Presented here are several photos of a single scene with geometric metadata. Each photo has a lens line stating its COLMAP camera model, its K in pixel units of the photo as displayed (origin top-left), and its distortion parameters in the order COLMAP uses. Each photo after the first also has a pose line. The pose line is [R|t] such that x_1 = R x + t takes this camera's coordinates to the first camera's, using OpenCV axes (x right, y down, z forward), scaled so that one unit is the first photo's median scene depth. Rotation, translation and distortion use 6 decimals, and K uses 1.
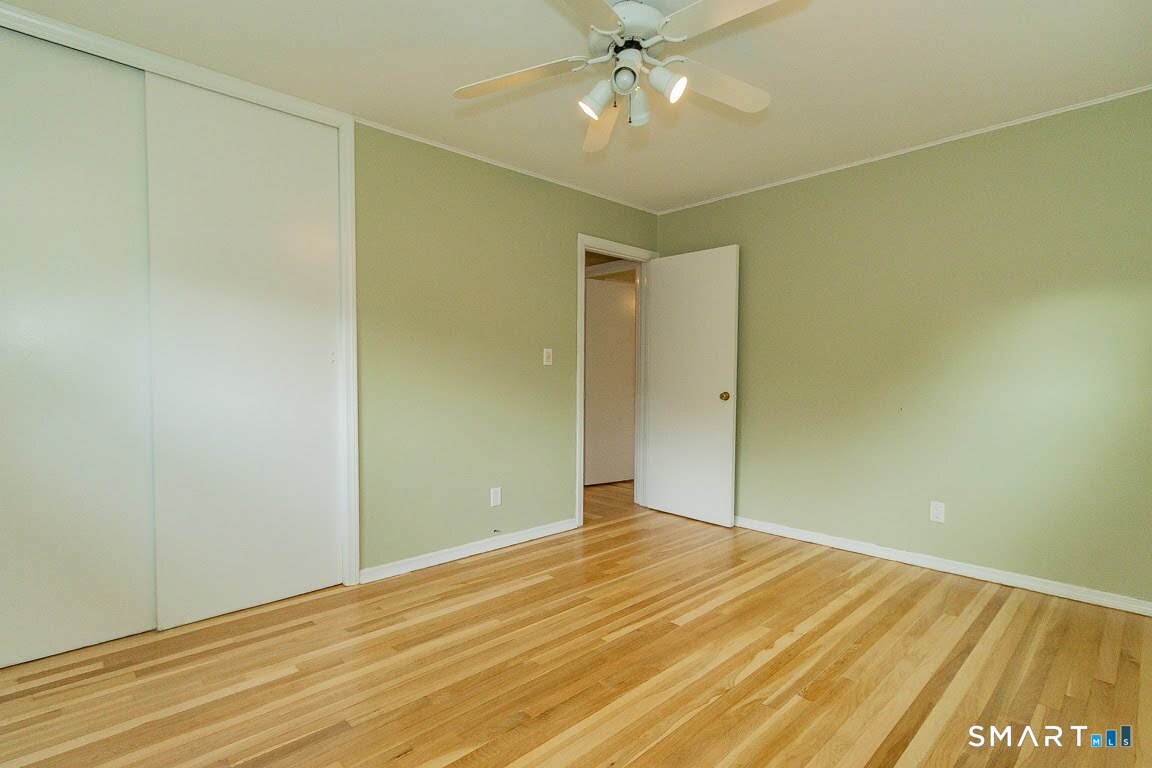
lens RADIAL K [[547.0, 0, 578.3], [0, 547.0, 388.3], [0, 0, 1]] dist [0.002223, 0.000303]
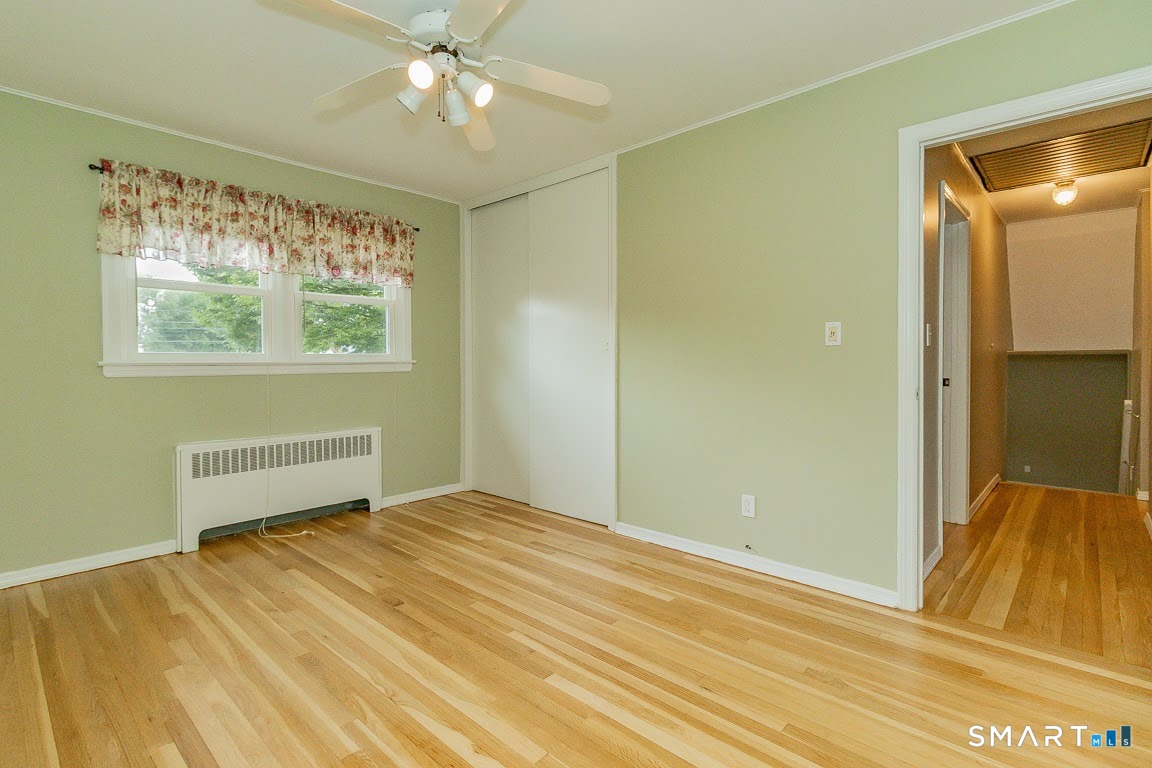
lens RADIAL K [[547.0, 0, 572.7], [0, 547.0, 358.1], [0, 0, 1]] dist [0.002223, 0.000303]
pose [[0.068432, -0.008577, -0.997619, 0.879507], [-0.024031, 0.999659, -0.010243, -0.015681], [0.997366, 0.024675, 0.068202, 0.884324]]
